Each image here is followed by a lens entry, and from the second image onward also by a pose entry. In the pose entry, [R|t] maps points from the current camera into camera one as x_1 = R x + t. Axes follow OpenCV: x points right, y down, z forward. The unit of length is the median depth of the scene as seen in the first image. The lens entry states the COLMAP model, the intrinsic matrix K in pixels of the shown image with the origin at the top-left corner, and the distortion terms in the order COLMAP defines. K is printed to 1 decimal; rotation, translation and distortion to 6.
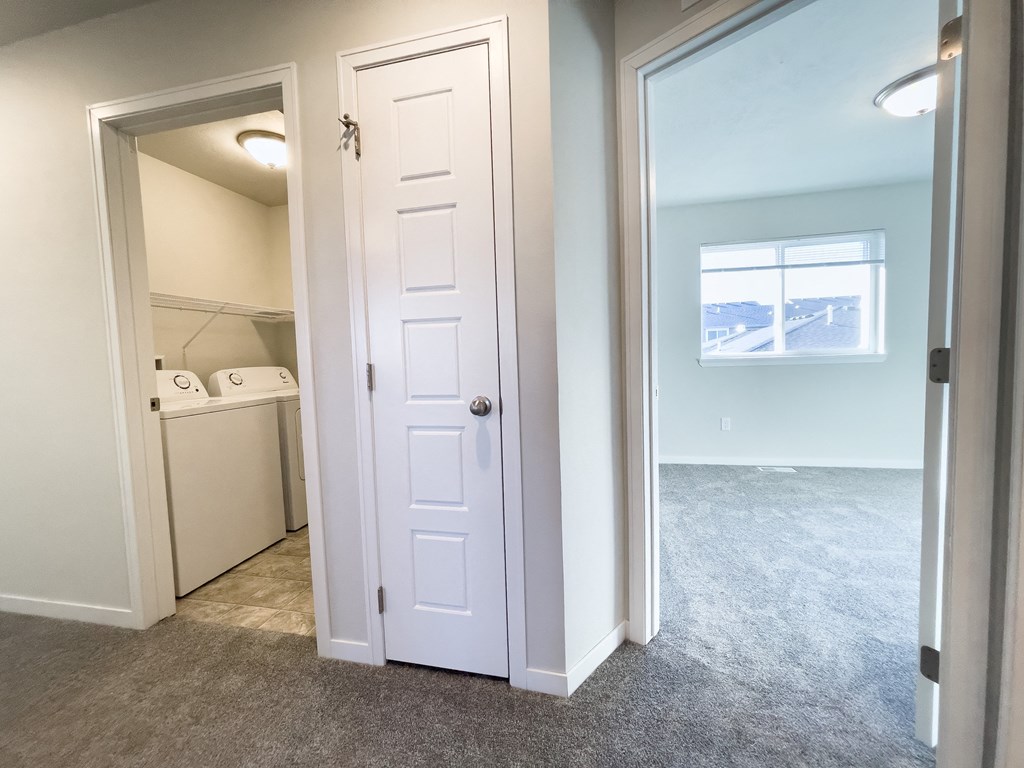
lens RADIAL K [[413.4, 0, 508.3], [0, 413.4, 381.1], [0, 0, 1]] dist [-0.002426, 0.000363]
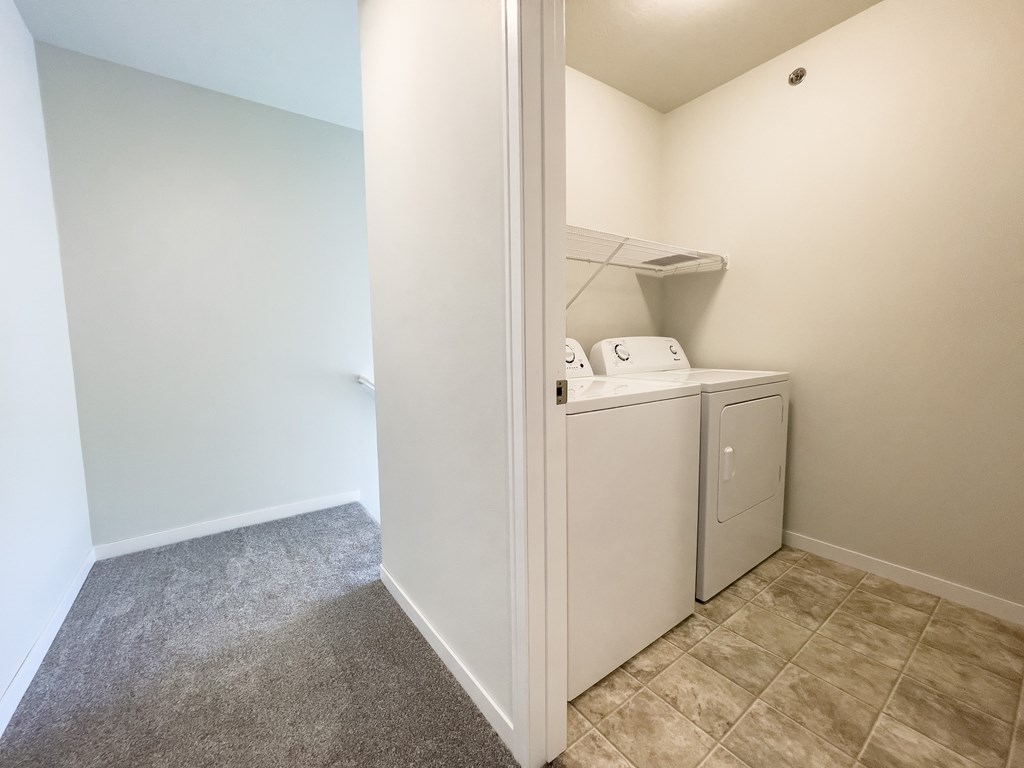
lens RADIAL K [[413.4, 0, 508.3], [0, 413.4, 381.1], [0, 0, 1]] dist [-0.002426, 0.000363]
pose [[0.751021, 0.083312, -0.655001, -0.369950], [-0.049348, 0.996316, 0.070143, 0.004857], [0.658432, -0.020355, 0.752365, 0.363030]]
